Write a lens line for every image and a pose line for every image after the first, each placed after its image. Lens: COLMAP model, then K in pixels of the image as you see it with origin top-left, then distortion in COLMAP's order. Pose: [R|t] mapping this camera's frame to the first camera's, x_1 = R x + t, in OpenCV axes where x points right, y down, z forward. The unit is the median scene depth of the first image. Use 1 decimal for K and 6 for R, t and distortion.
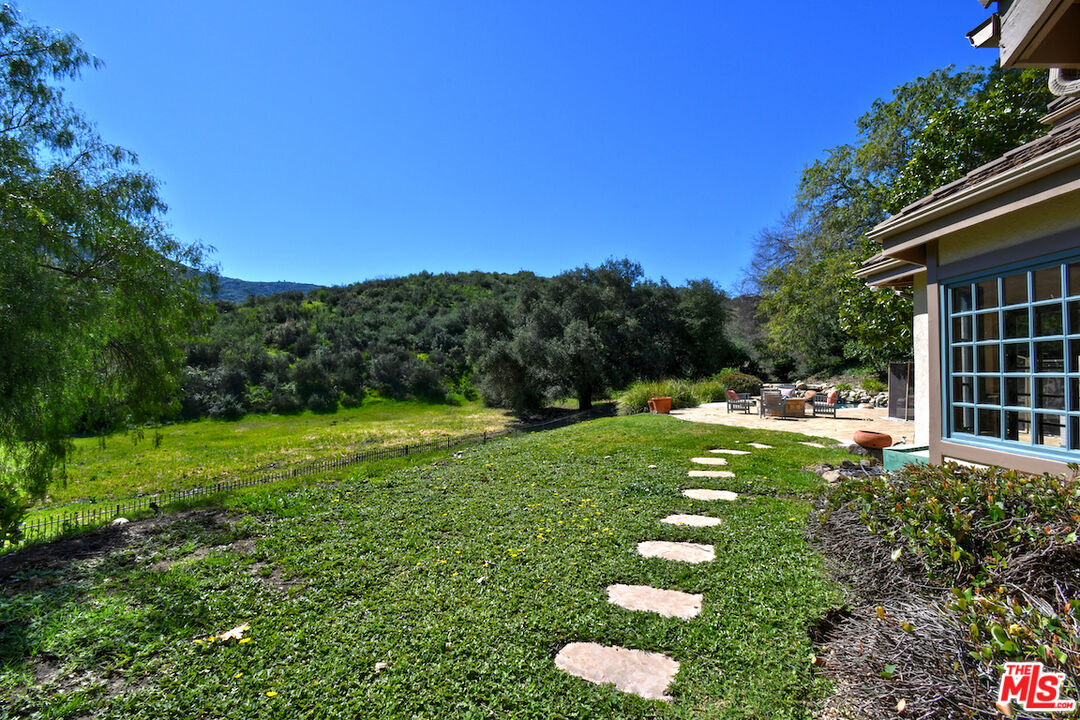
lens RADIAL K [[508.9, 0, 541.9], [0, 508.9, 361.9], [0, 0, 1]] dist [0.013109, 0.000080]
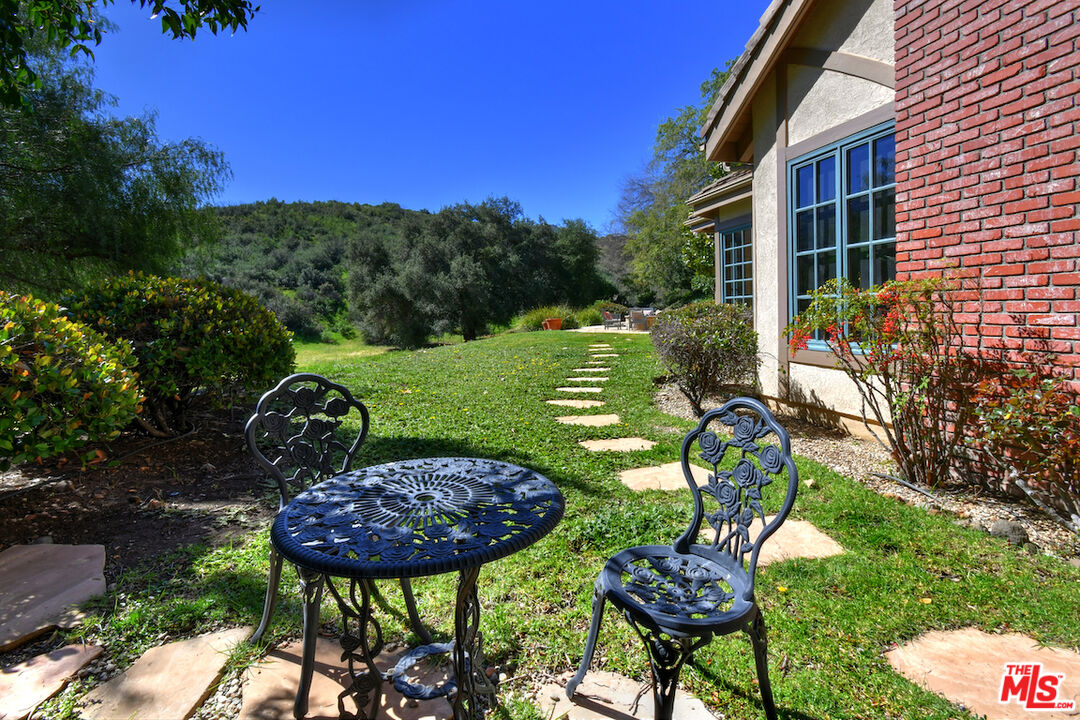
lens RADIAL K [[945.6, 0, 539.0], [0, 945.6, 358.2], [0, 0, 1]] dist [0.038662, 0.015287]
pose [[0.949022, -0.019645, 0.314596, -0.386565], [0.016758, 0.999789, 0.011881, 0.104385], [-0.314763, -0.006003, 0.949151, -0.856116]]
